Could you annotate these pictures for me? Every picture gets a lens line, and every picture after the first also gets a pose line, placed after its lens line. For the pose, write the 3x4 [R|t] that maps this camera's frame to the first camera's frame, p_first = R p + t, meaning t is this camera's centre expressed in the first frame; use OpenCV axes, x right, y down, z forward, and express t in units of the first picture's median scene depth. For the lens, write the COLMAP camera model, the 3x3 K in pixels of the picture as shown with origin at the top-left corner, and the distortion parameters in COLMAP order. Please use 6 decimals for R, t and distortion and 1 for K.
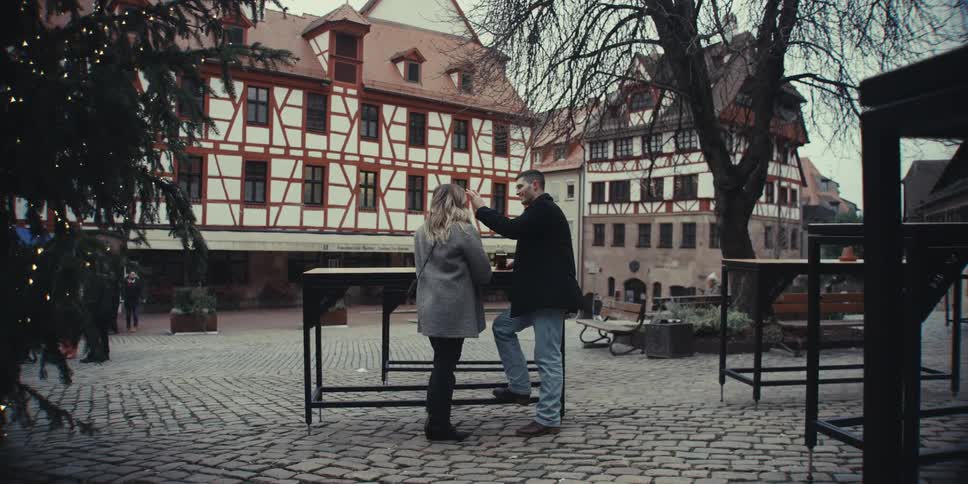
lens RADIAL K [[262.1, 0, 484.0], [0, 262.1, 253.3], [0, 0, 1]] dist [-0.021818, -0.000007]
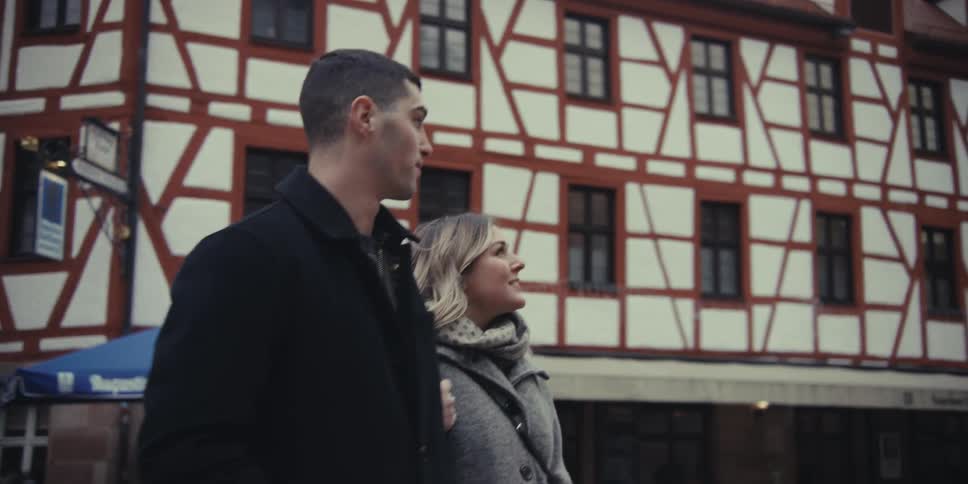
lens RADIAL K [[901.5, 0, 484.0], [0, 901.5, 242.0], [0, 0, 1]] dist [-0.002687, 0.015840]
pose [[0.998229, 0.019398, 0.056237, -1.337358], [-0.008739, 0.982904, -0.183910, -0.005821], [-0.058843, 0.183093, 0.981333, -0.450919]]
